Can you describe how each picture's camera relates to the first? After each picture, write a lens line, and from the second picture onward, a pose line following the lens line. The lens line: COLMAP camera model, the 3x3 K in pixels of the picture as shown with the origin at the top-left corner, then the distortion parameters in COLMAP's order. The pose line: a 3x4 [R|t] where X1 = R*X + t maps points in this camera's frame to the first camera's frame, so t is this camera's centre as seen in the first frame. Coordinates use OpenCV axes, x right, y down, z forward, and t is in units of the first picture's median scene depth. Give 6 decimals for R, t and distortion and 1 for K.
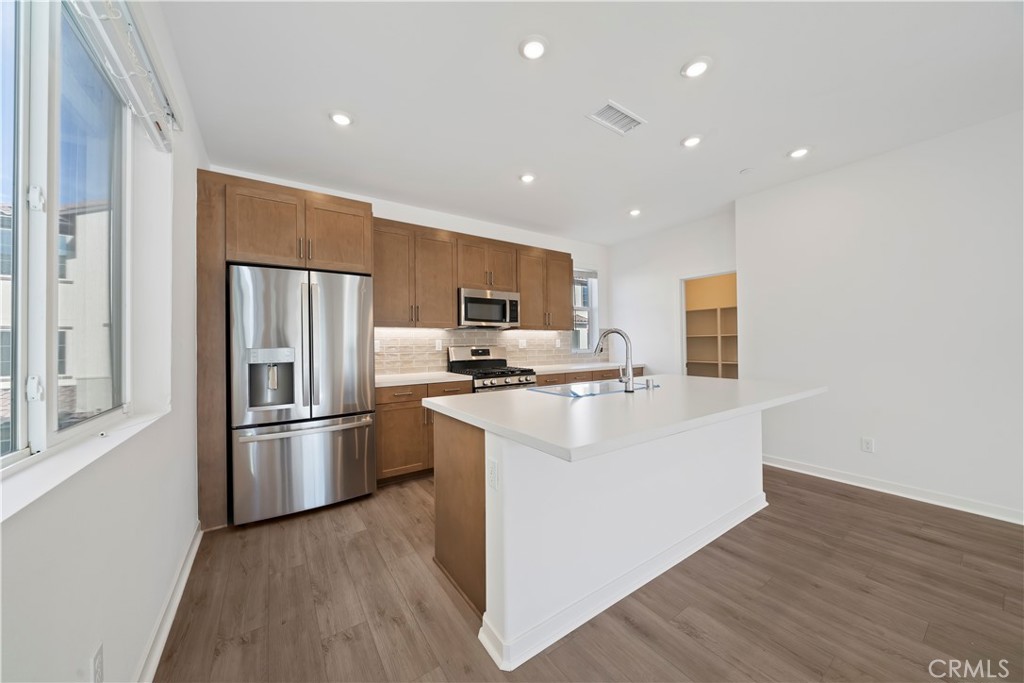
lens RADIAL K [[351.6, 0, 515.8], [0, 351.6, 338.1], [0, 0, 1]] dist [-0.003000, -0.000252]
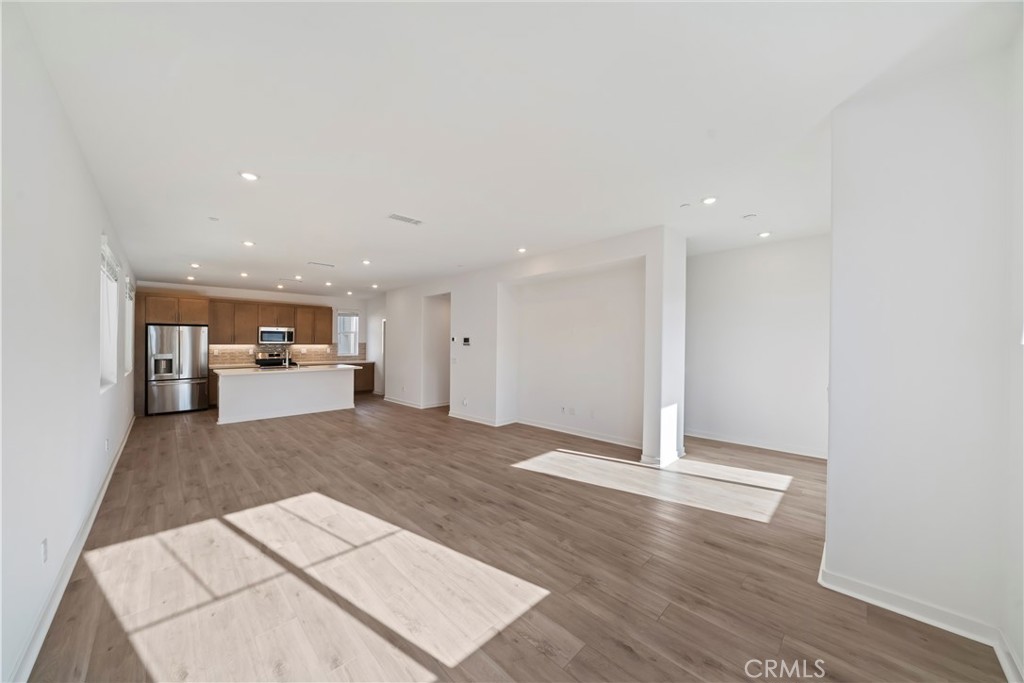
lens RADIAL K [[351.6, 0, 508.1], [0, 351.6, 337.5], [0, 0, 1]] dist [-0.003000, -0.000252]
pose [[0.987105, 0.006362, 0.159950, 1.071432], [-0.004532, 0.999920, -0.011802, -0.054287], [-0.160013, 0.010925, 0.987055, -1.500712]]
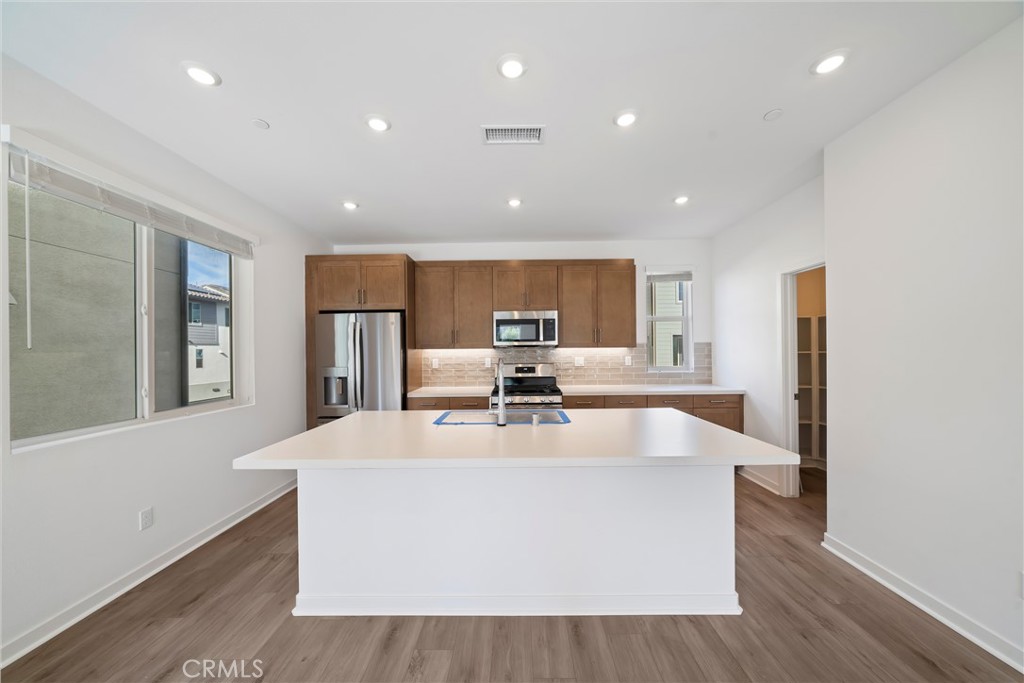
lens RADIAL K [[351.6, 0, 509.8], [0, 351.6, 349.9], [0, 0, 1]] dist [-0.003000, -0.000252]
pose [[0.816339, -0.002083, -0.577569, 0.516954], [0.011923, 0.999841, 0.013247, -0.036953], [0.577450, -0.017700, 0.816234, 0.134599]]
